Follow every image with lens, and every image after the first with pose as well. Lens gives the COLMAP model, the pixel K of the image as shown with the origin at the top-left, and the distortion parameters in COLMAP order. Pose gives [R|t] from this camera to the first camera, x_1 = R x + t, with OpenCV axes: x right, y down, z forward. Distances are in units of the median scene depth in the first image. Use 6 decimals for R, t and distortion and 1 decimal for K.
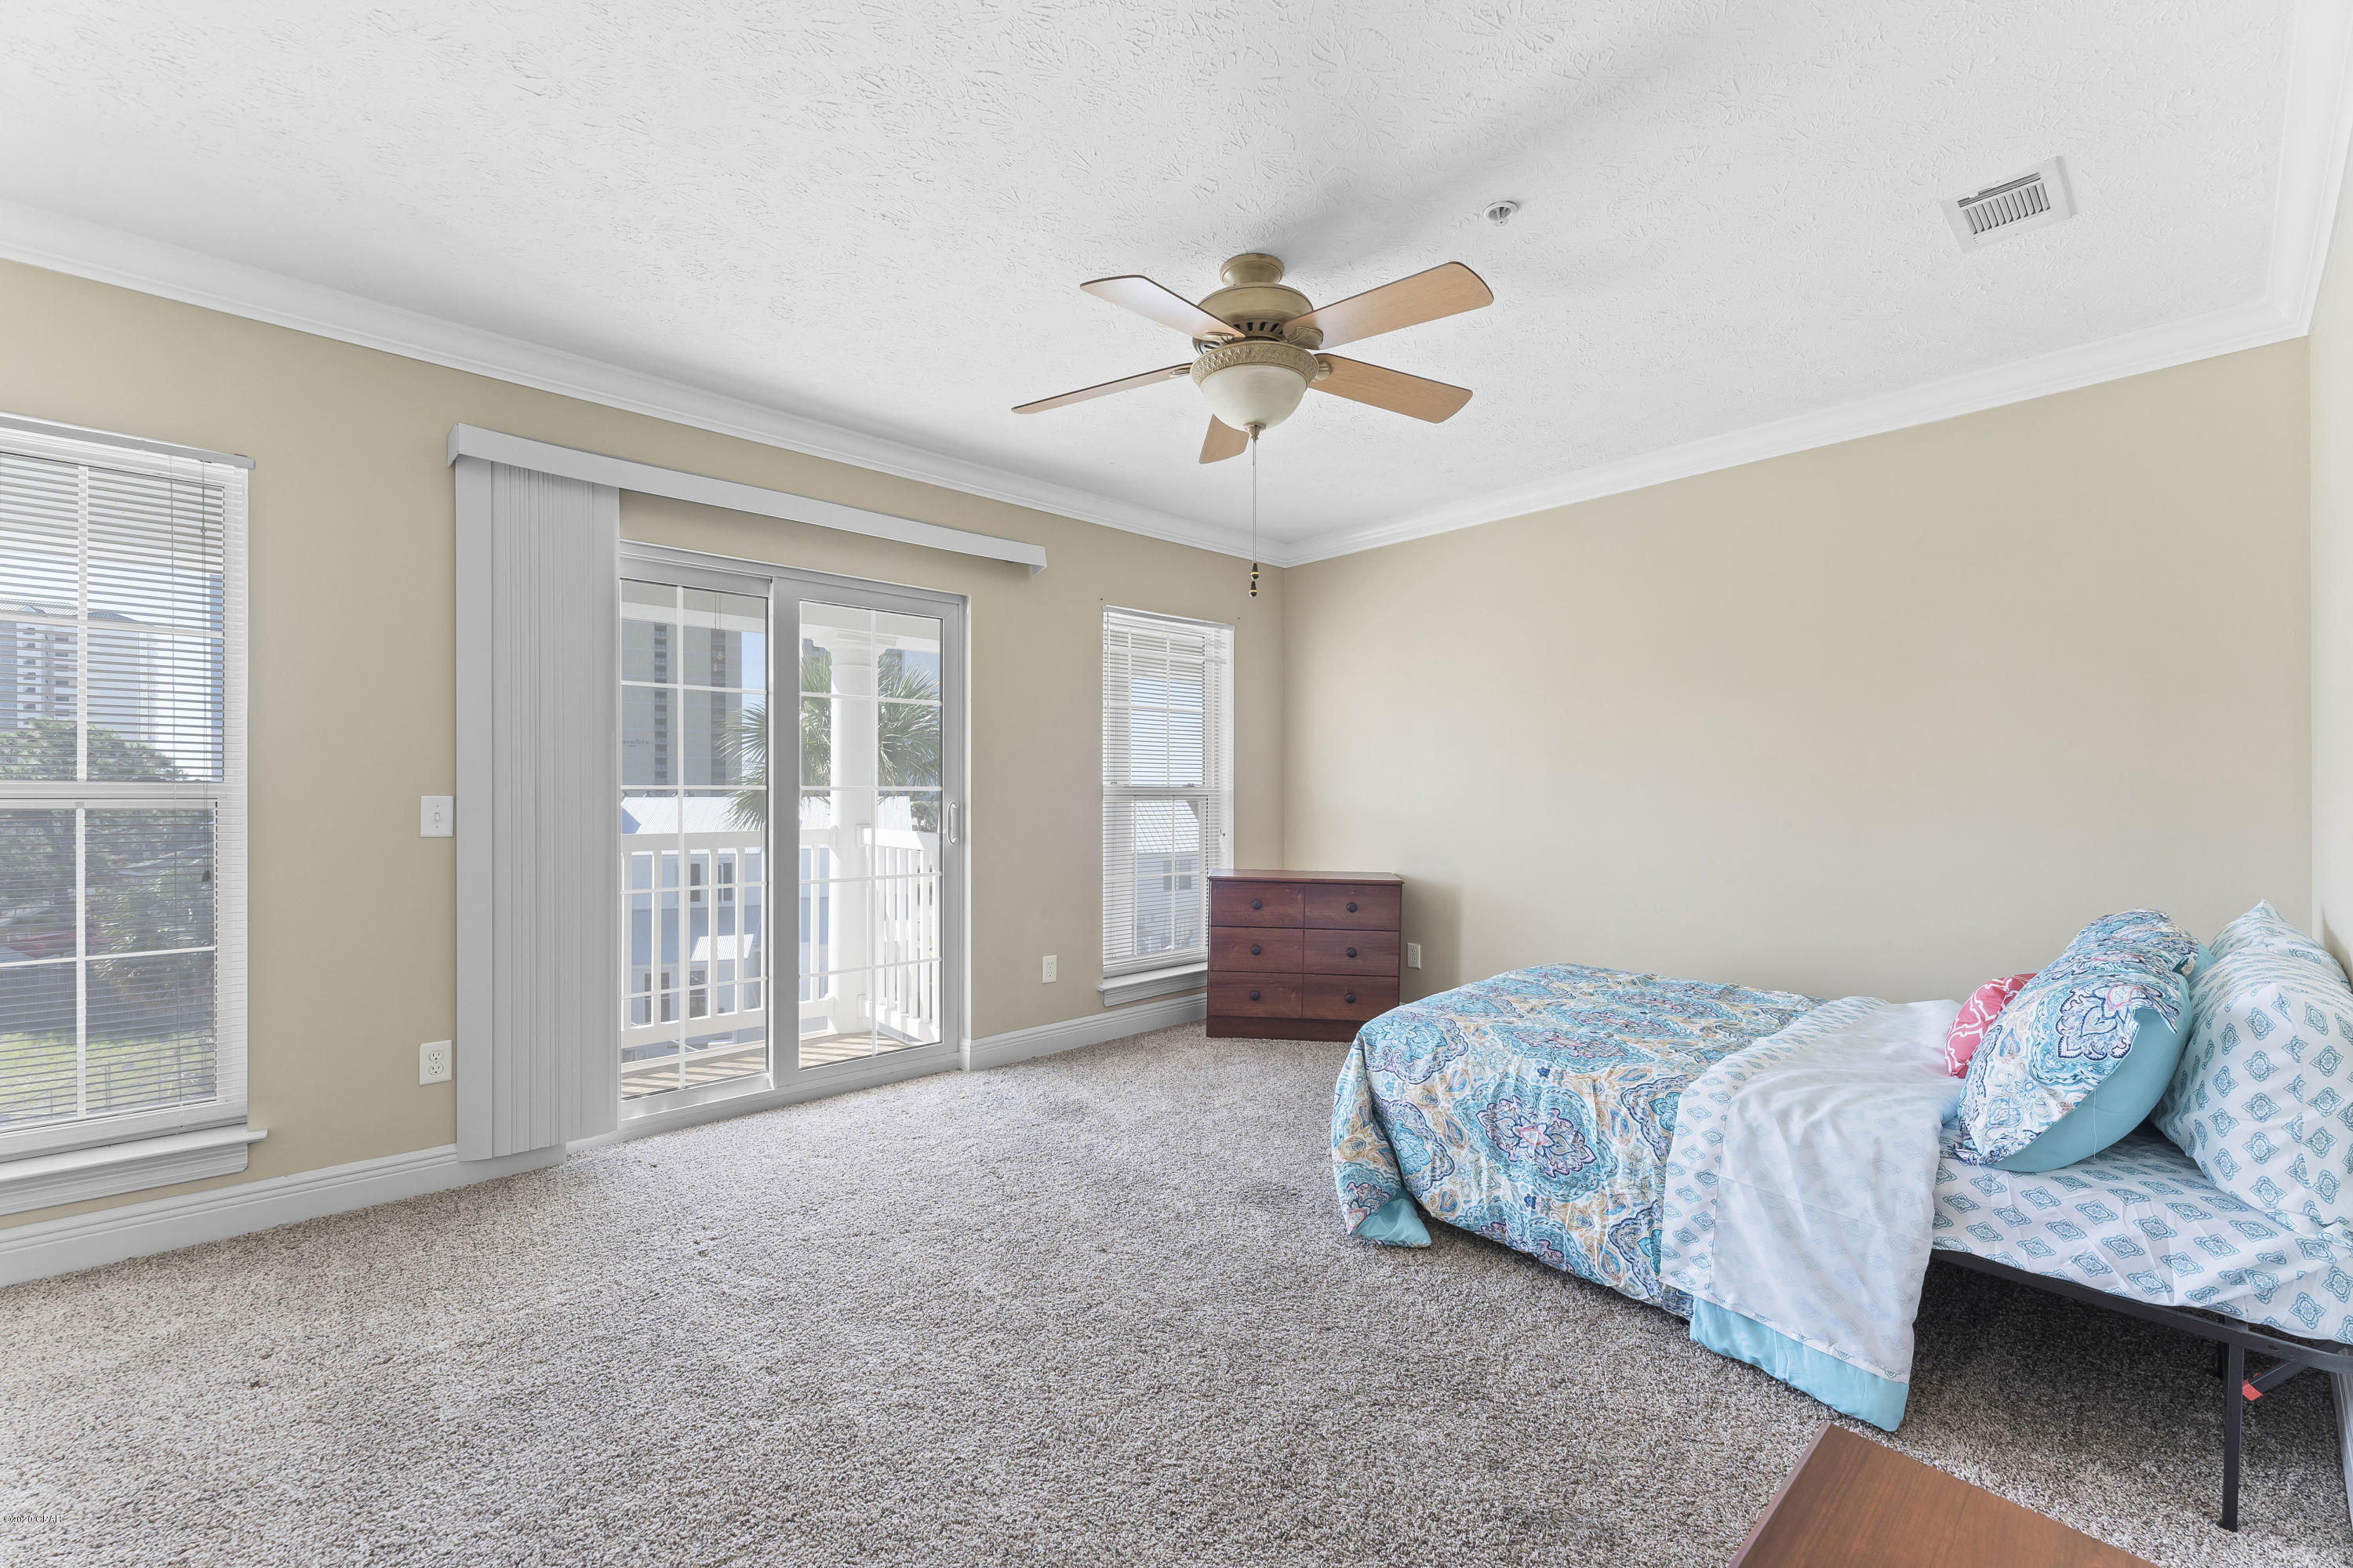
lens RADIAL K [[945.5, 0, 1191.0], [0, 945.5, 799.7], [0, 0, 1]] dist [0.002899, 0.000325]
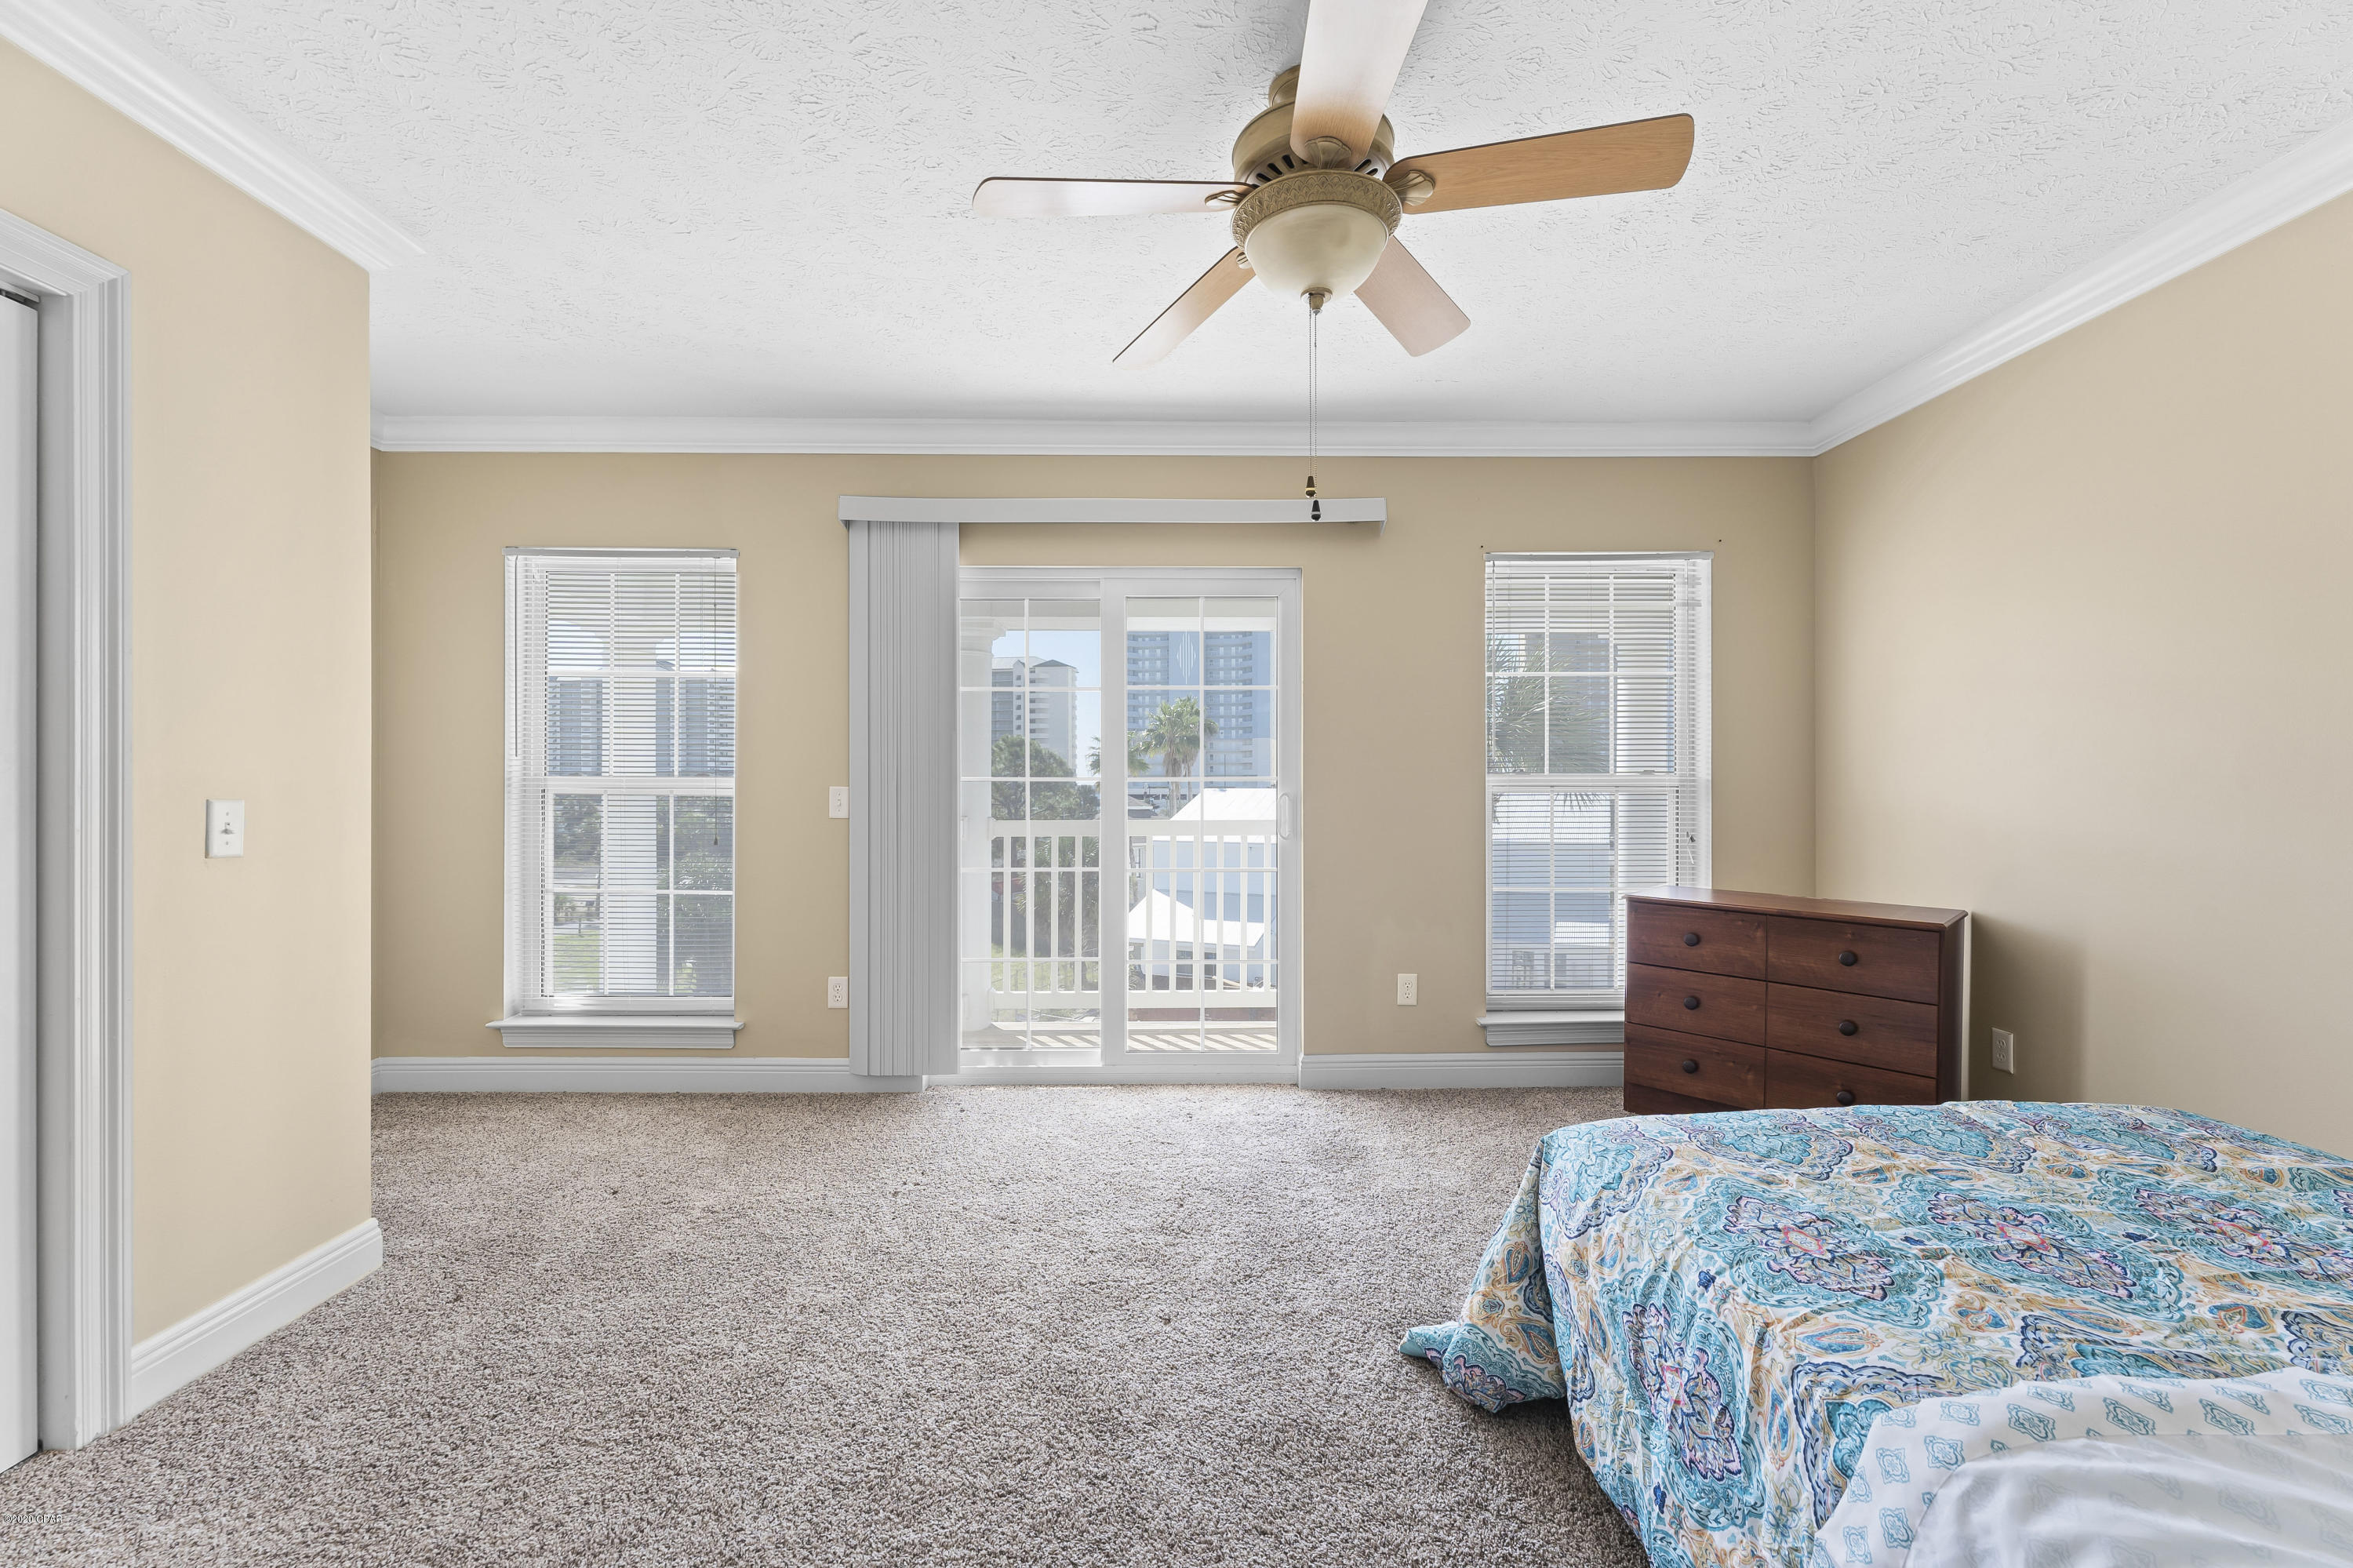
lens RADIAL K [[991.2, 0, 1196.9], [0, 991.2, 788.7], [0, 0, 1]] dist [-0.000505, -0.000366]
pose [[0.747235, 0.001219, -0.664559, 0.427080], [-0.003130, 0.999994, -0.001685, -0.000495], [0.664552, 0.003340, 0.747234, 0.286789]]
